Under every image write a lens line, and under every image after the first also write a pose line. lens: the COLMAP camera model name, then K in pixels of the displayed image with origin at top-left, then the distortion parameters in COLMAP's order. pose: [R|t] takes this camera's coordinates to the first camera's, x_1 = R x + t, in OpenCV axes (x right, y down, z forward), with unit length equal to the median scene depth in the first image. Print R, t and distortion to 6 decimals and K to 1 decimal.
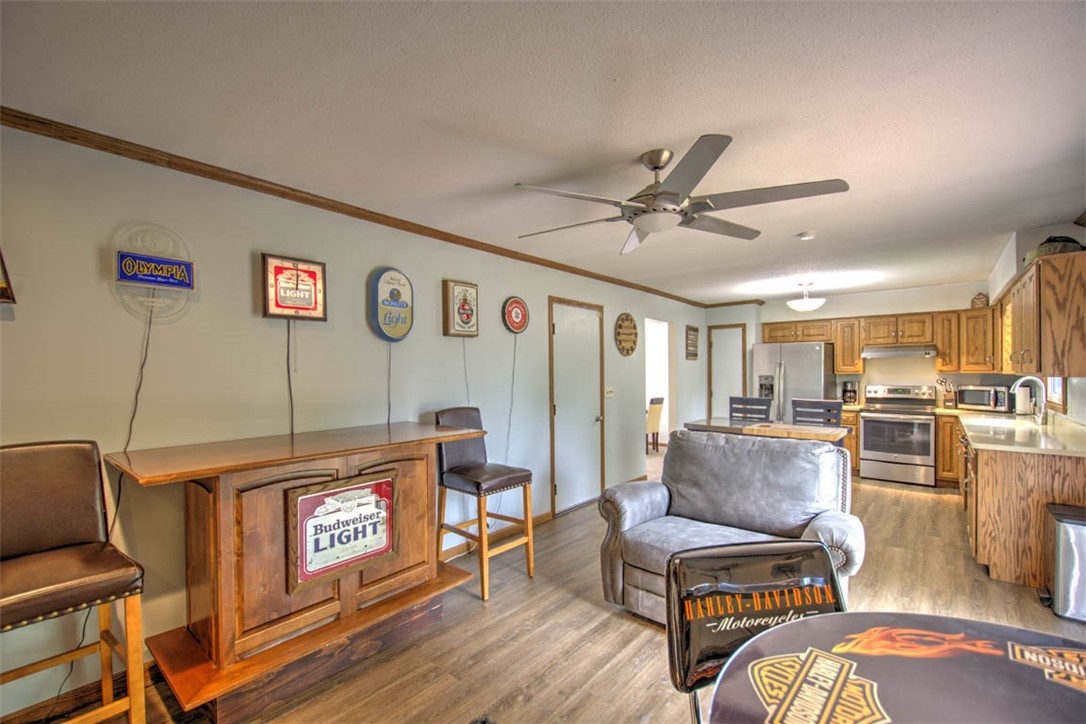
lens RADIAL K [[464.9, 0, 538.5], [0, 464.9, 372.8], [0, 0, 1]] dist [0.002442, -0.001732]
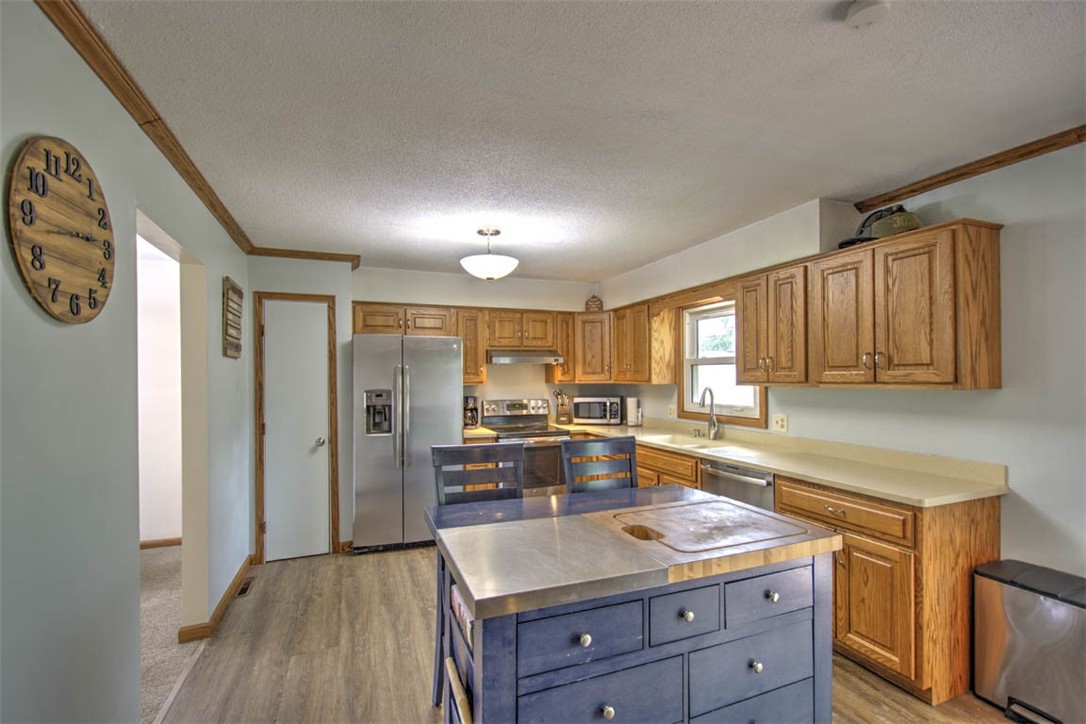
lens RADIAL K [[464.9, 0, 539.8], [0, 464.9, 372.5], [0, 0, 1]] dist [0.002442, -0.001732]
pose [[0.462613, 0.012266, 0.886475, 0.088193], [0.007064, 0.999822, -0.017521, -0.005105], [-0.886532, 0.014368, 0.462444, 0.660562]]
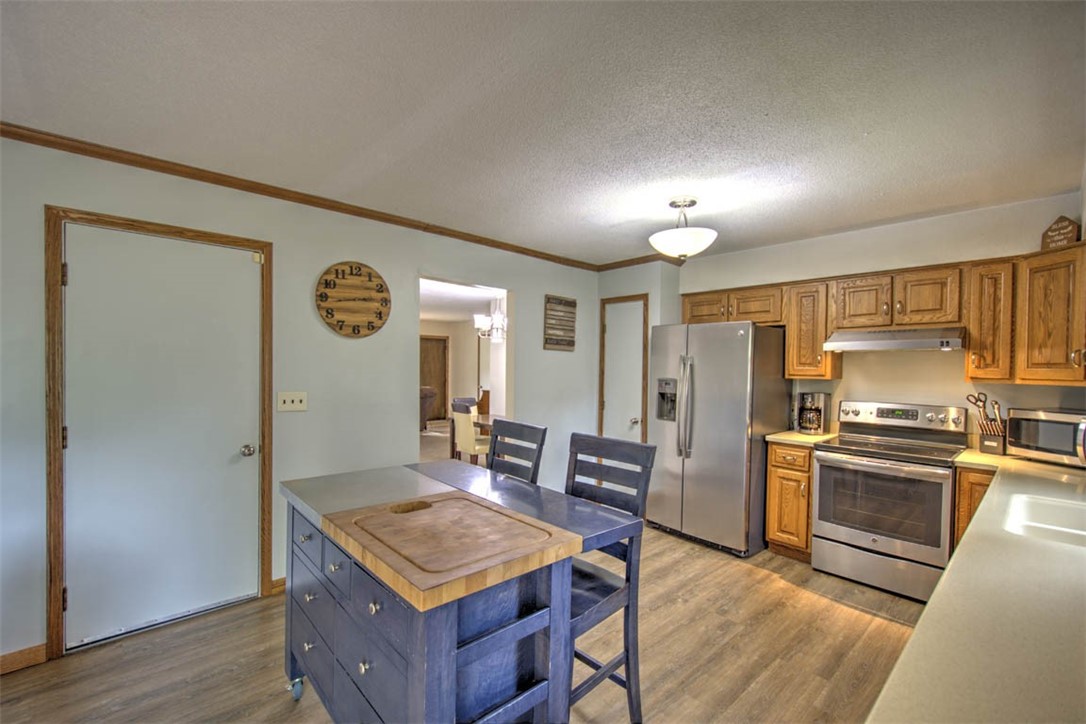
lens RADIAL K [[464.9, 0, 541.1], [0, 464.9, 371.1], [0, 0, 1]] dist [0.002442, -0.001732]
pose [[0.992351, 0.023967, -0.121102, 0.474538], [-0.023140, 0.999698, 0.008229, -0.005712], [0.121263, -0.005363, 0.992606, 0.455646]]
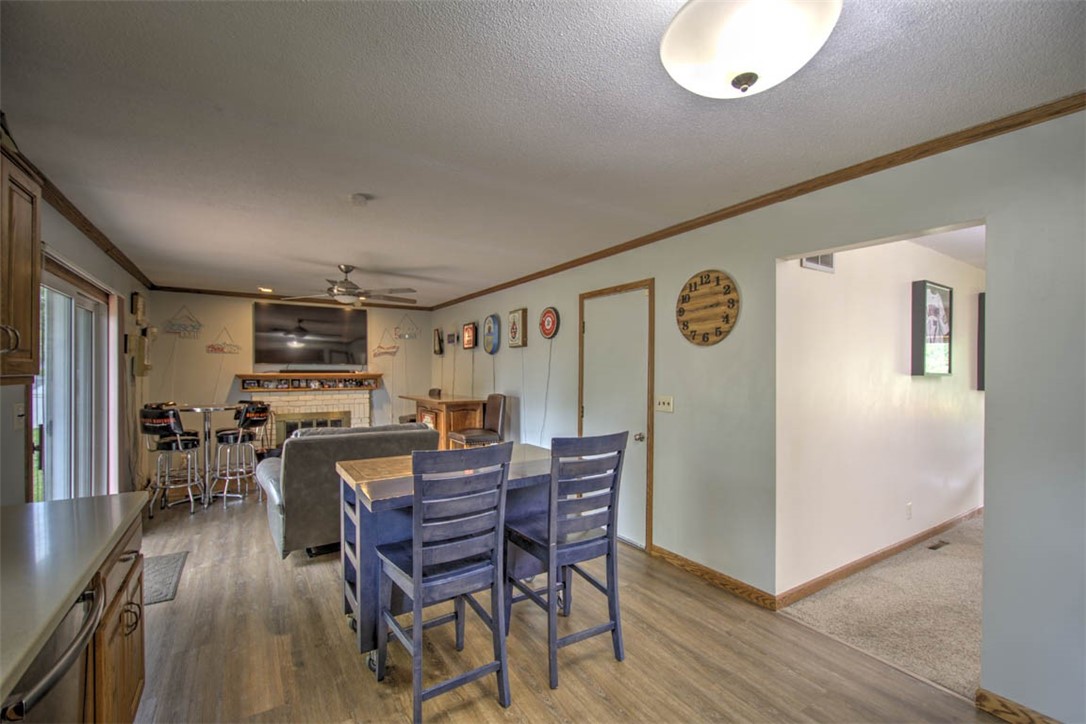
lens RADIAL K [[464.9, 0, 541.0], [0, 464.9, 371.3], [0, 0, 1]] dist [0.002442, -0.001732]
pose [[-0.287650, 0.006380, -0.957714, 0.777243], [-0.003401, 0.999965, 0.007683, -0.008511], [0.957730, 0.005468, -0.287618, 0.949888]]
